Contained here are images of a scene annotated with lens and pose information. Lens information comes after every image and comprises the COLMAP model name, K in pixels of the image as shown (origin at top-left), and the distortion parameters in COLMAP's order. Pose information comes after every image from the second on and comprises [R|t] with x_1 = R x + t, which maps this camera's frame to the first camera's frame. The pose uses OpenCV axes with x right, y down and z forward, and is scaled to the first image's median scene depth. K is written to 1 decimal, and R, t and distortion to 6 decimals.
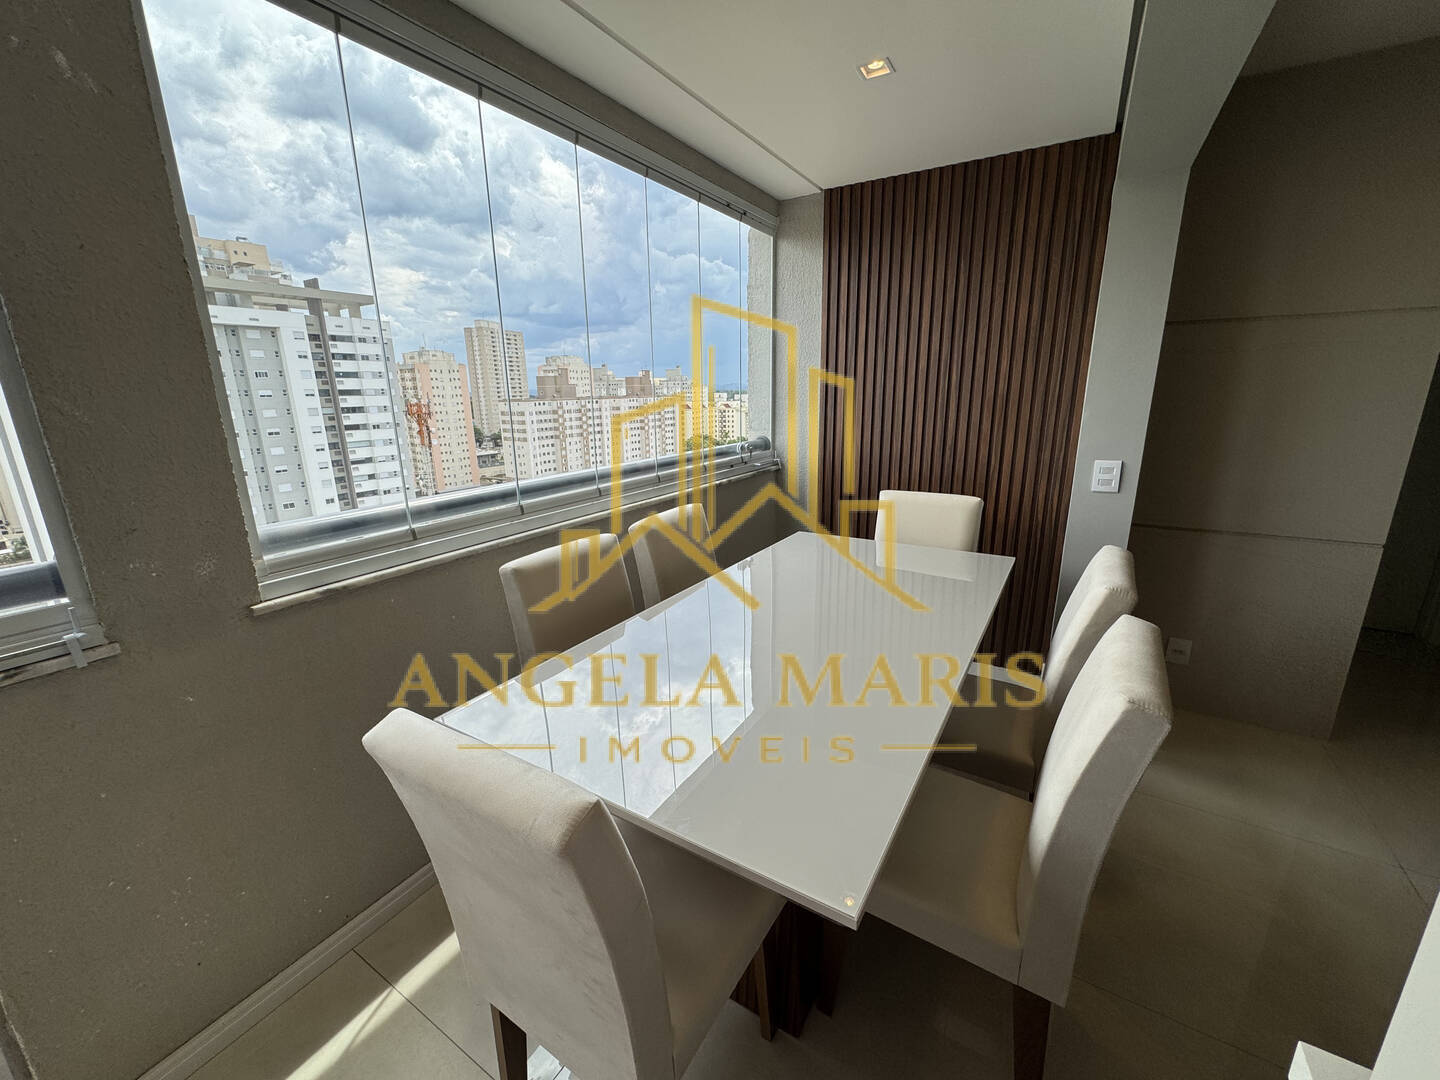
lens RADIAL K [[578.0, 0, 719.6], [0, 578.0, 538.8], [0, 0, 1]] dist [-0.001569, 0.000397]
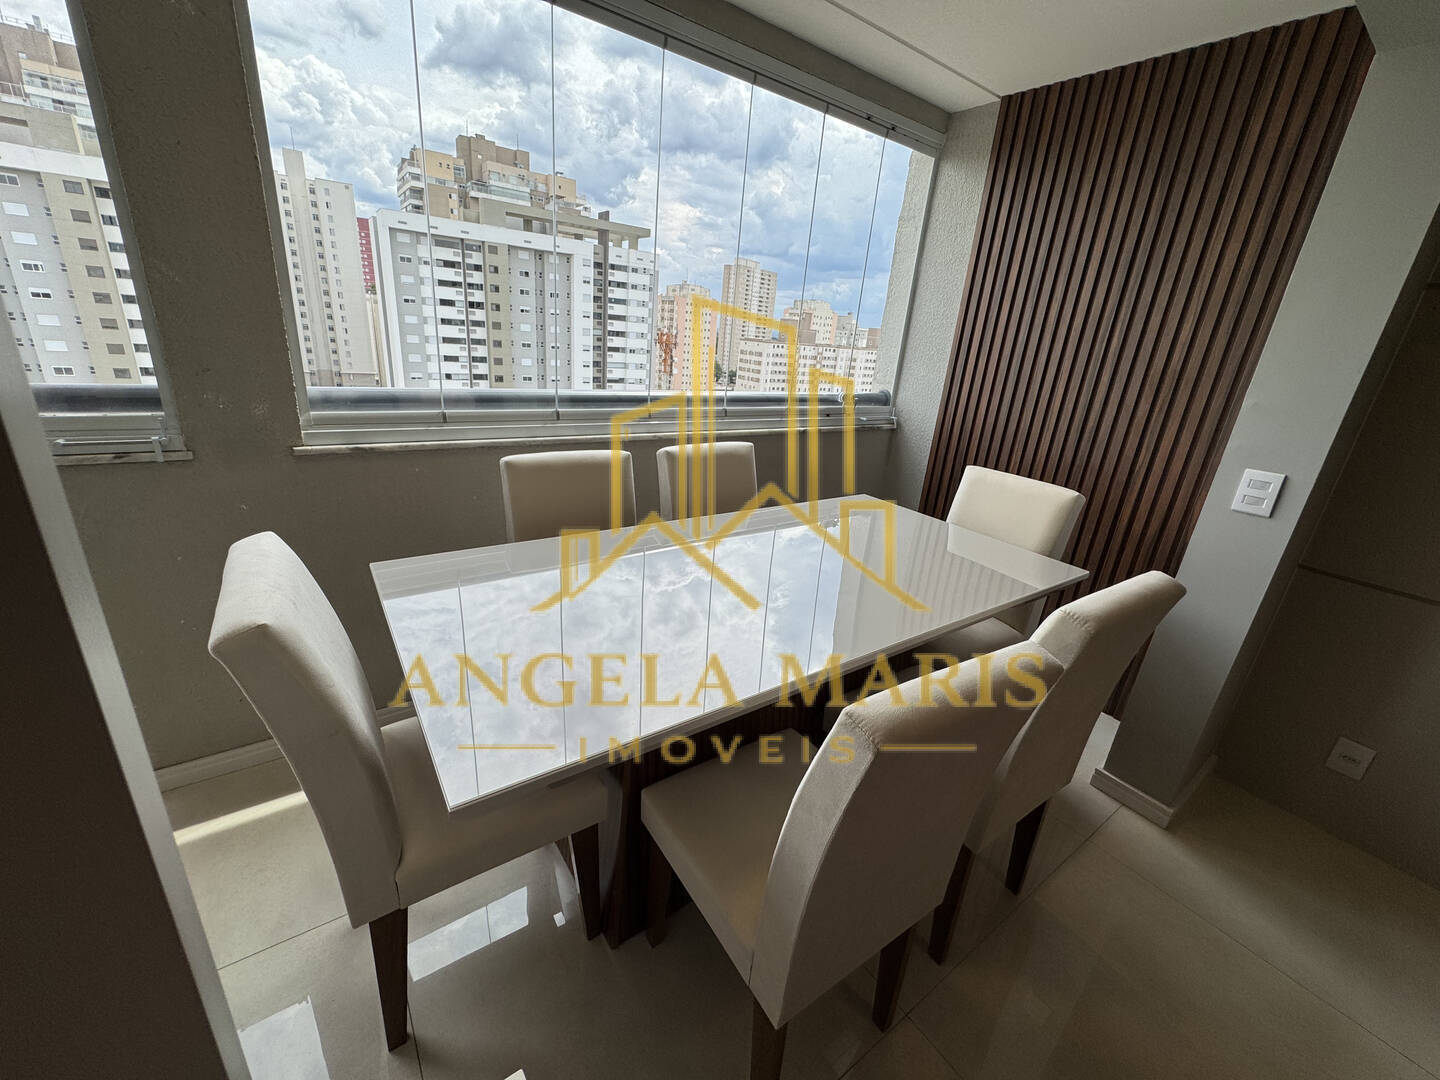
lens RADIAL K [[580.9, 0, 713.9], [0, 580.9, 534.9], [0, 0, 1]] dist [-0.000384, 0.000325]
pose [[0.916000, 0.216801, -0.337553, 0.251967], [-0.191178, 0.975616, 0.107821, -0.004400], [0.352697, -0.034231, 0.935111, 0.064362]]
